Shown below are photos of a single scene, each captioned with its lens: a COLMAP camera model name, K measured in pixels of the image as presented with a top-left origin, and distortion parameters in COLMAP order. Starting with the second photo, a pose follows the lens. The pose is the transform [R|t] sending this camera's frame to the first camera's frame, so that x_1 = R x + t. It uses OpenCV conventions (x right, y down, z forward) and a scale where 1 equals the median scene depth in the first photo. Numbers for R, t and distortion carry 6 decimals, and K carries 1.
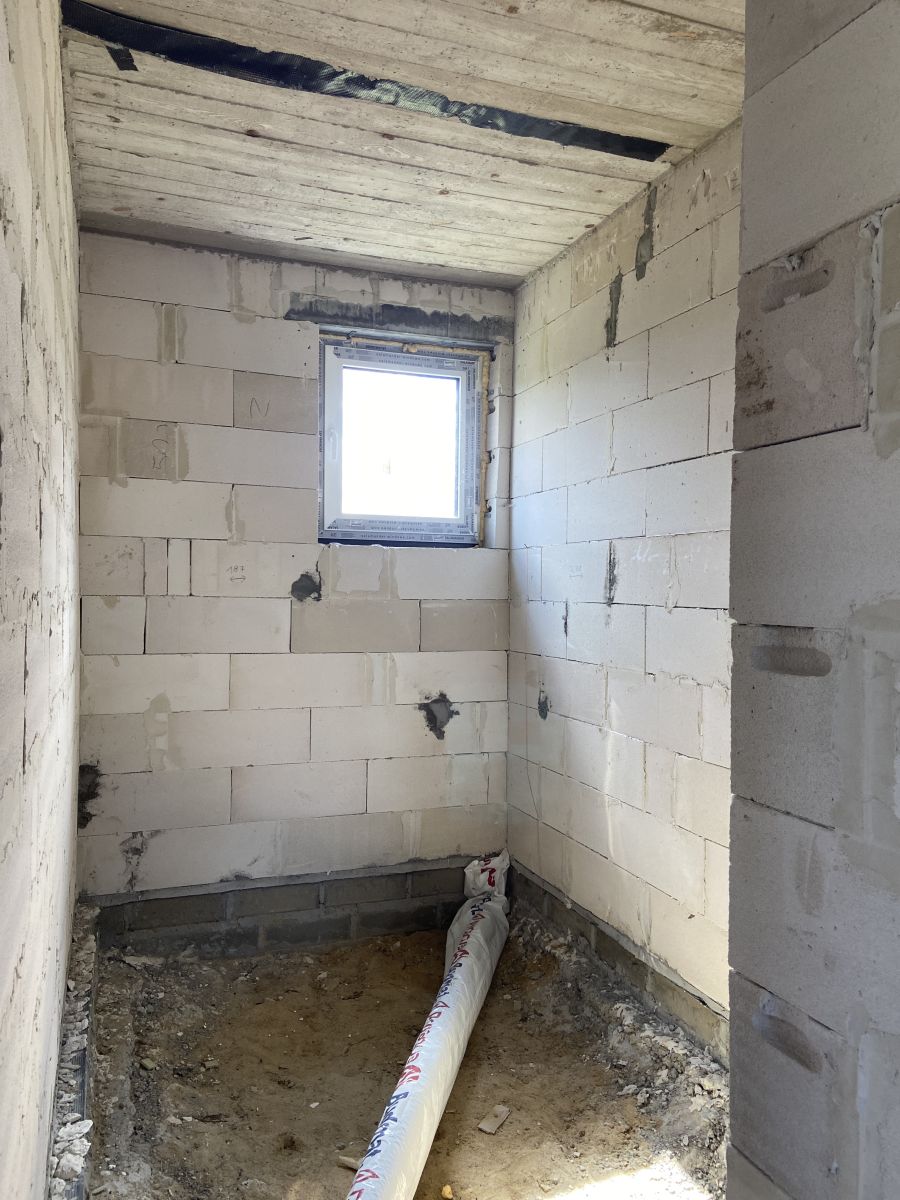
lens RADIAL K [[919.0, 0, 450.0], [0, 919.0, 600.0], [0, 0, 1]] dist [0.146721, -0.177393]
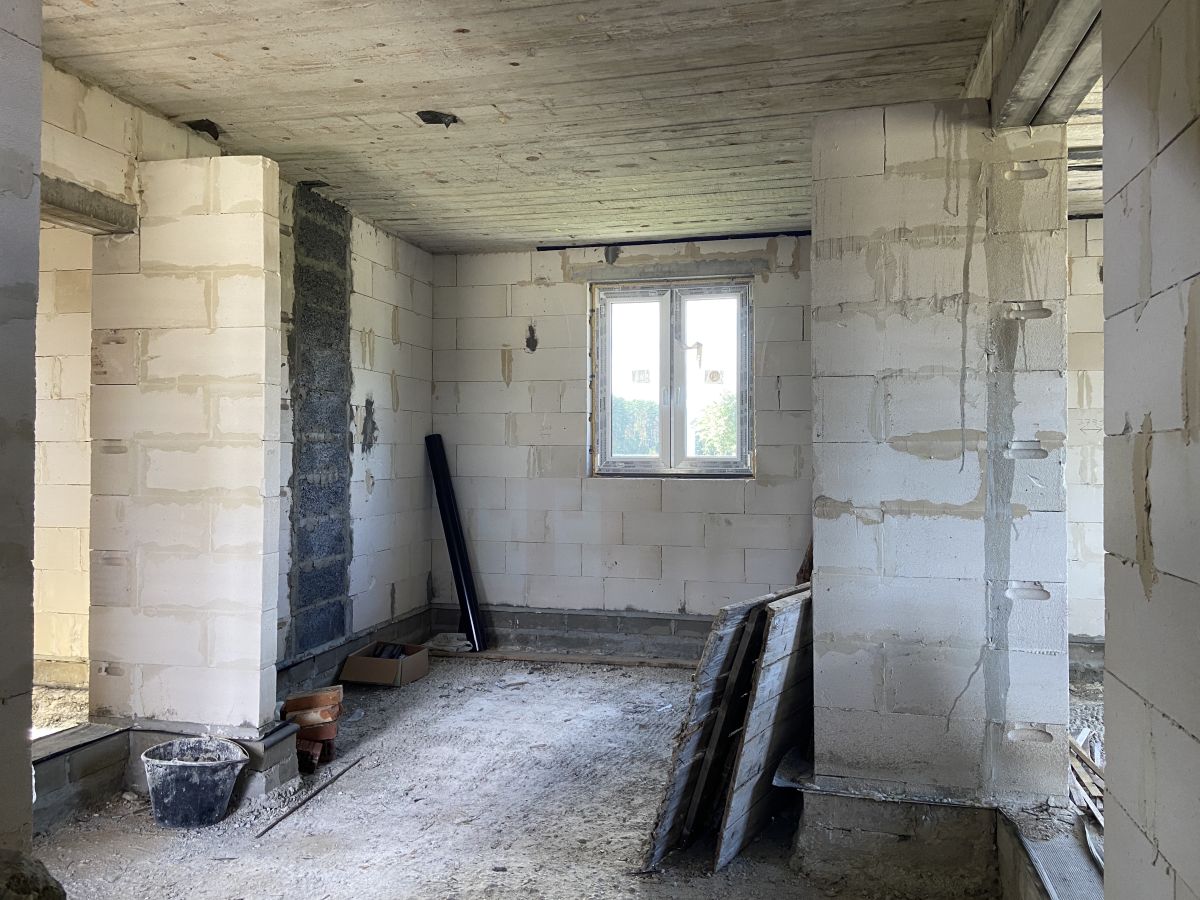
lens RADIAL K [[919.0, 0, 600.0], [0, 919.0, 450.0], [0, 0, 1]] dist [0.146721, -0.177393]
pose [[0.572567, -0.004602, 0.819845, -1.496190], [0.011613, 0.999929, -0.002498, 0.099806], [-0.819775, 0.010951, 0.572580, -2.511205]]
